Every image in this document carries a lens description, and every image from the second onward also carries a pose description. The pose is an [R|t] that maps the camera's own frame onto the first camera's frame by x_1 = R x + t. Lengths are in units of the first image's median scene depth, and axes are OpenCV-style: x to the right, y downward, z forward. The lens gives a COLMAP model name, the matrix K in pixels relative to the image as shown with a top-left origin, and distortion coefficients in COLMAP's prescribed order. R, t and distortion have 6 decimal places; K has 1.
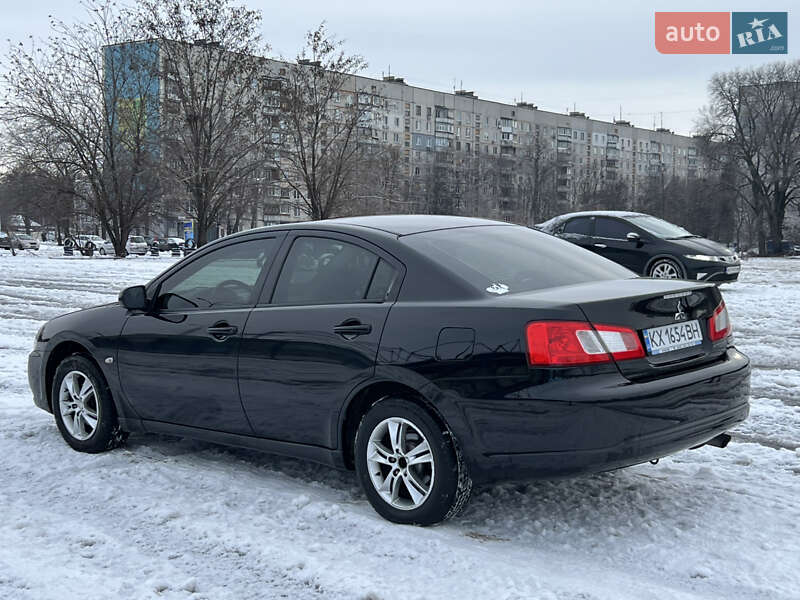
lens RADIAL K [[1162.8, 0, 405.2], [0, 1162.8, 302.5], [0, 0, 1]] dist [0.083324, 0.000000]
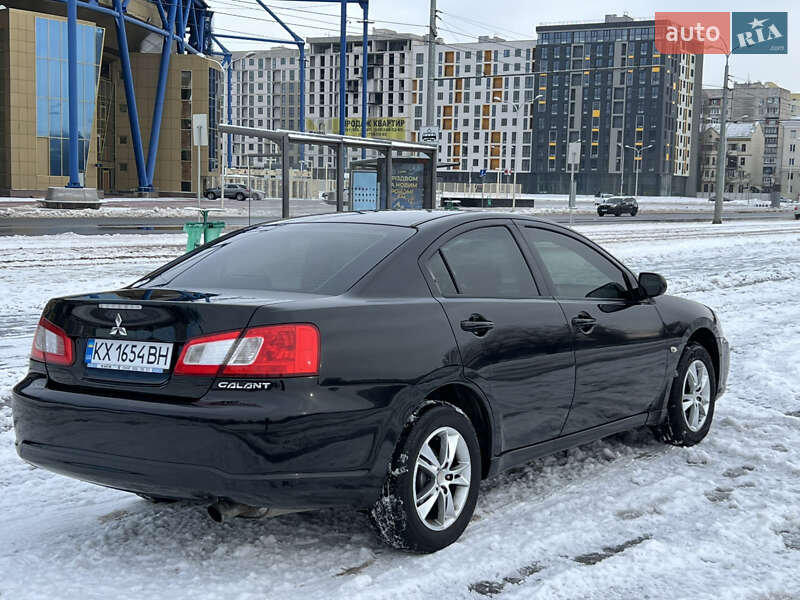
lens RADIAL K [[1162.8, 0, 406.3], [0, 1162.8, 304.2], [0, 0, 1]] dist [0.083324, 0.000000]
pose [[0.114976, 0.091819, -0.989116, 0.938699], [-0.076175, 0.993602, 0.083381, -0.081116], [0.990443, 0.065759, 0.121235, 0.937287]]
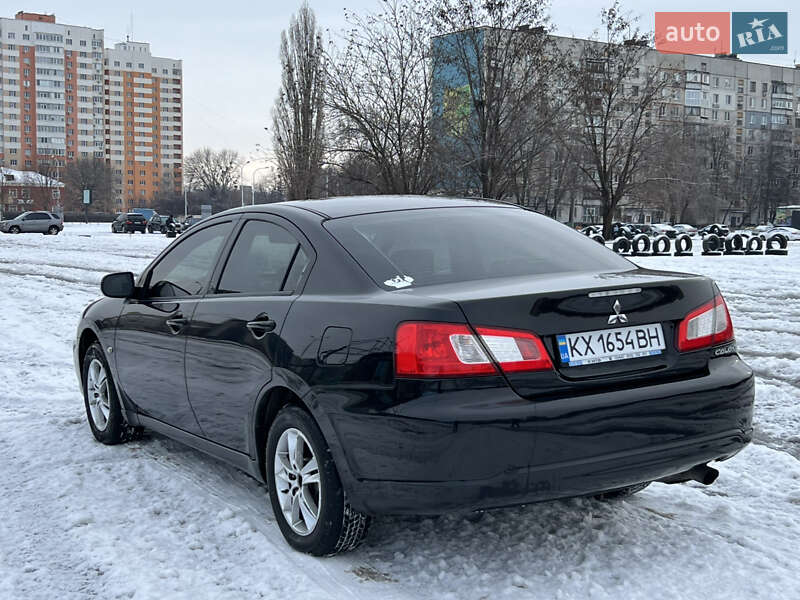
lens RADIAL K [[1162.8, 0, 398.8], [0, 1162.8, 294.9], [0, 0, 1]] dist [0.083324, 0.000000]
pose [[0.958569, 0.015990, -0.284413, 0.270448], [-0.014110, 0.999863, 0.008660, -0.008066], [0.284512, -0.004288, 0.958663, 0.162258]]
